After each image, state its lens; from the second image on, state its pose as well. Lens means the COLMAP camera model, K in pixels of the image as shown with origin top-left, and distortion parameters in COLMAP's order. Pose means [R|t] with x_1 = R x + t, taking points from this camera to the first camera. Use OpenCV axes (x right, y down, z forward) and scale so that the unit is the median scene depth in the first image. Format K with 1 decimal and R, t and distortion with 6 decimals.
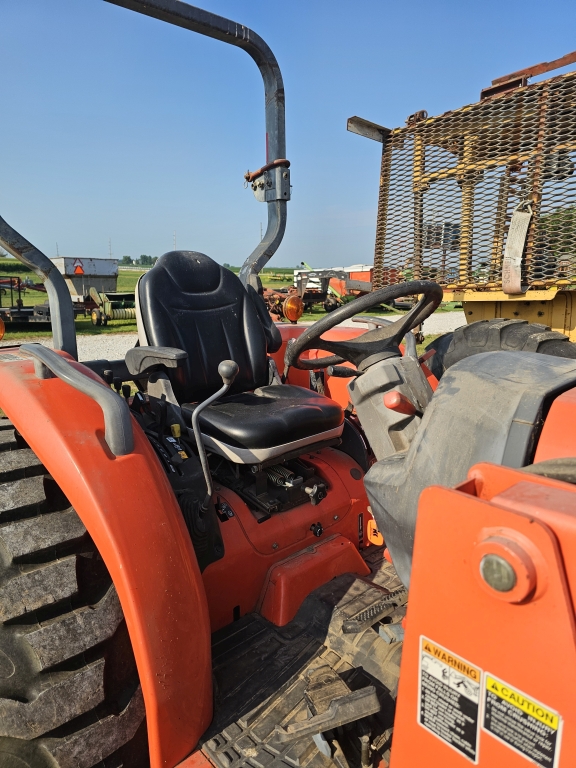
lens RADIAL K [[518.2, 0, 288.8], [0, 518.2, 379.0], [0, 0, 1]] dist [0.054786, -0.055885]
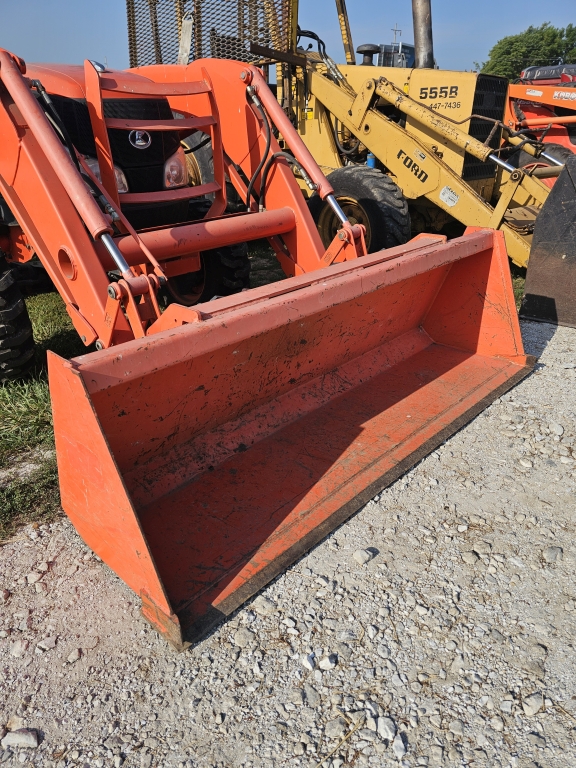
lens RADIAL K [[516.0, 0, 284.2], [0, 516.0, 387.1], [0, 0, 1]] dist [0.062893, -0.063873]
pose [[0.997499, -0.041719, 0.057063, 0.555051], [0.023920, 0.958853, 0.282895, 0.264491], [-0.066517, -0.280822, 0.957452, -0.724254]]
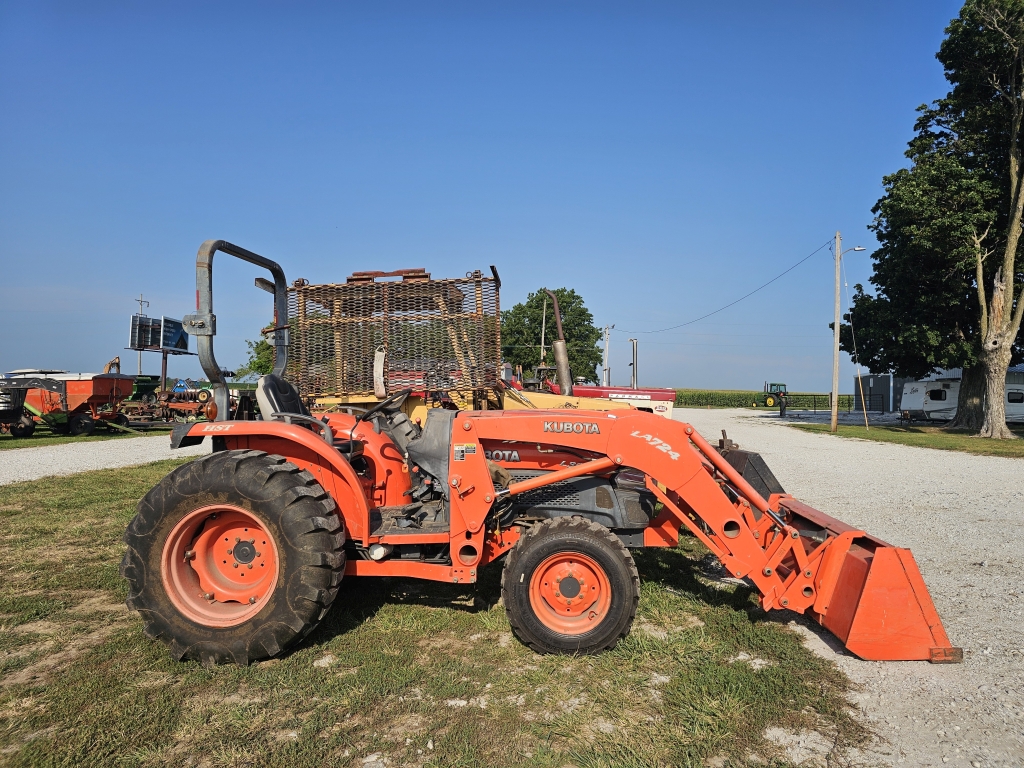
lens RADIAL K [[681.2, 0, 510.6], [0, 681.2, 365.9], [0, 0, 1]] dist [0.072771, -0.075043]
pose [[0.724431, 0.028783, 0.688747, -0.747353], [0.127130, 0.976412, -0.174521, 0.166969], [-0.677524, 0.213989, 0.703683, -0.820752]]
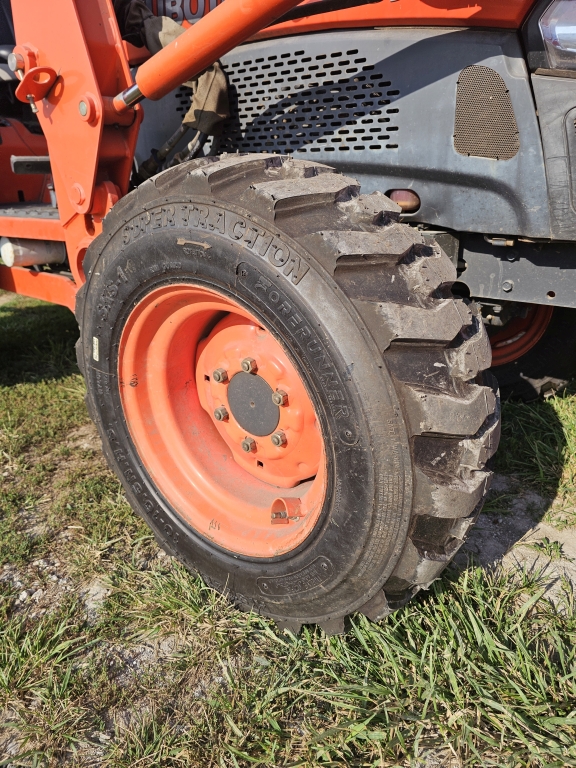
lens RADIAL K [[518.2, 0, 288.8], [0, 518.2, 379.0], [0, 0, 1]] dist [0.054786, -0.055885]
pose [[0.982164, -0.071826, 0.173764, 0.134182], [0.037102, 0.980025, 0.195385, 0.282958], [-0.184327, -0.185453, 0.965210, -0.231334]]
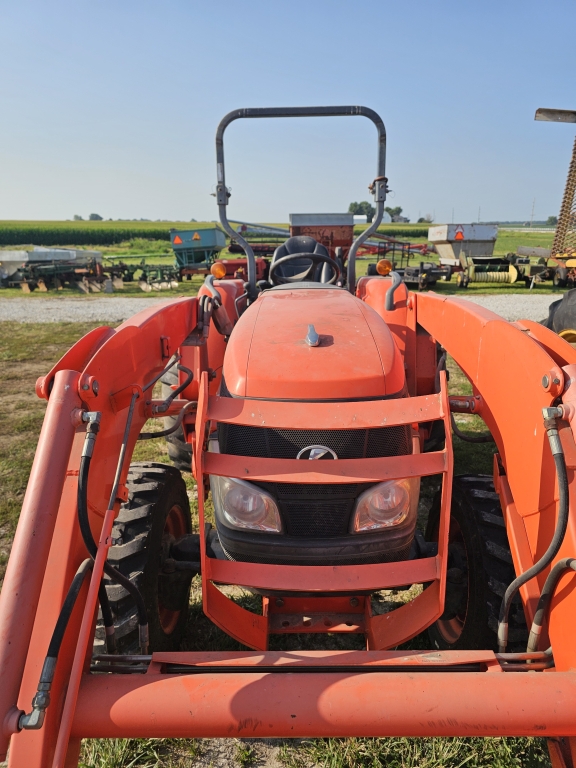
lens RADIAL K [[518.2, 0, 288.8], [0, 518.2, 379.0], [0, 0, 1]] dist [0.054786, -0.055885]
pose [[0.737120, 0.164908, -0.655332, 0.654137], [-0.121373, 0.986305, 0.111673, 0.047122], [0.664773, -0.002776, 0.747040, -0.304108]]
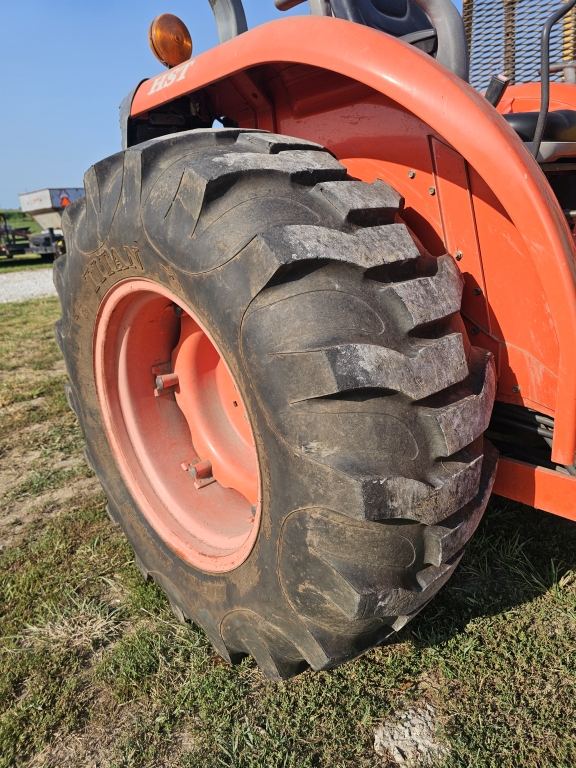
lens RADIAL K [[518.2, 0, 288.8], [0, 518.2, 379.0], [0, 0, 1]] dist [0.054786, -0.055885]
pose [[0.997785, -0.065159, 0.013423, -0.206122], [0.063117, 0.990943, 0.118529, 0.158692], [-0.021025, -0.117419, 0.992860, 0.055311]]
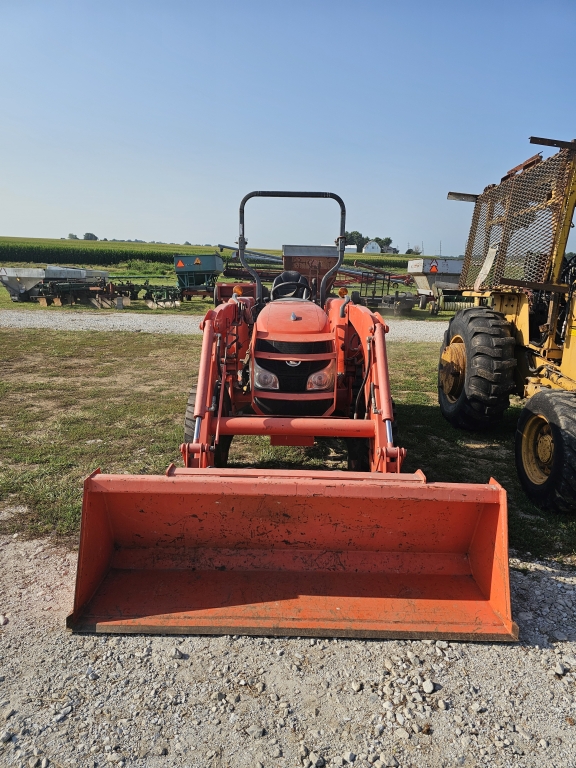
lens RADIAL K [[510.9, 0, 288.0], [0, 510.9, 384.0], [0, 0, 1]] dist [0.072771, -0.075043]
pose [[0.746380, 0.163920, -0.645017, 1.081604], [-0.152423, 0.985535, 0.074080, 0.119818], [0.647830, 0.043023, 0.760569, -0.779617]]
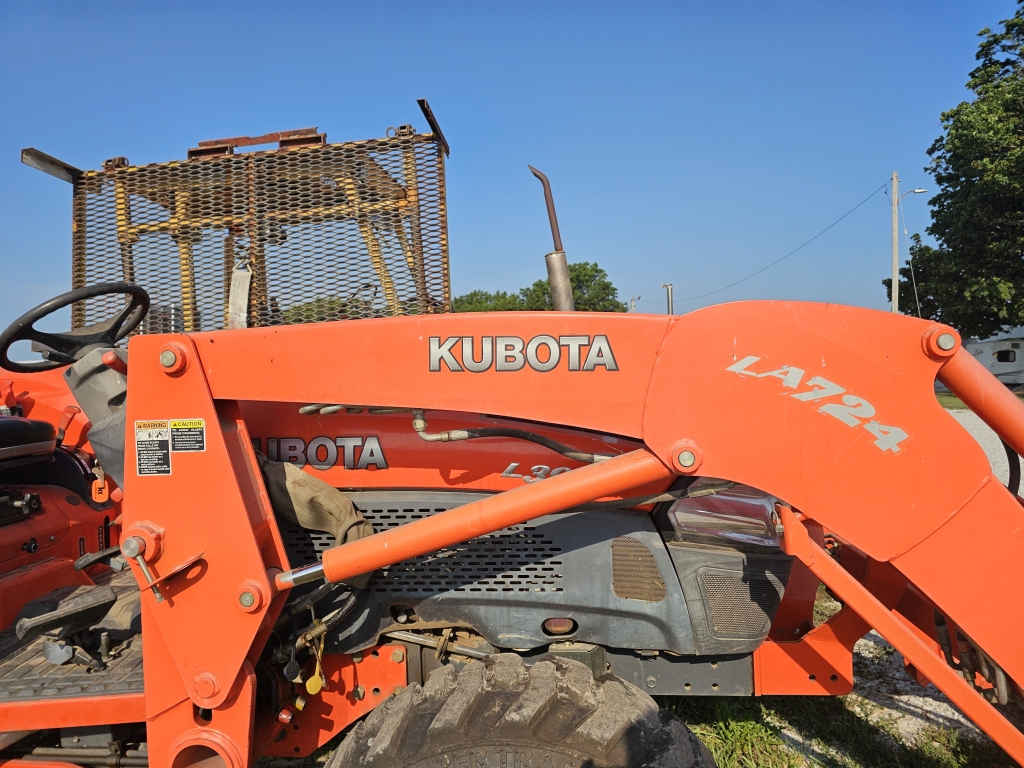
lens RADIAL K [[690.9, 0, 514.2], [0, 690.9, 382.5], [0, 0, 1]] dist [0.054786, -0.055885]
pose [[0.745195, -0.029199, 0.666207, -0.060735], [0.153046, 0.979862, -0.128246, 0.136244], [-0.649046, 0.197529, 0.734657, -0.266468]]
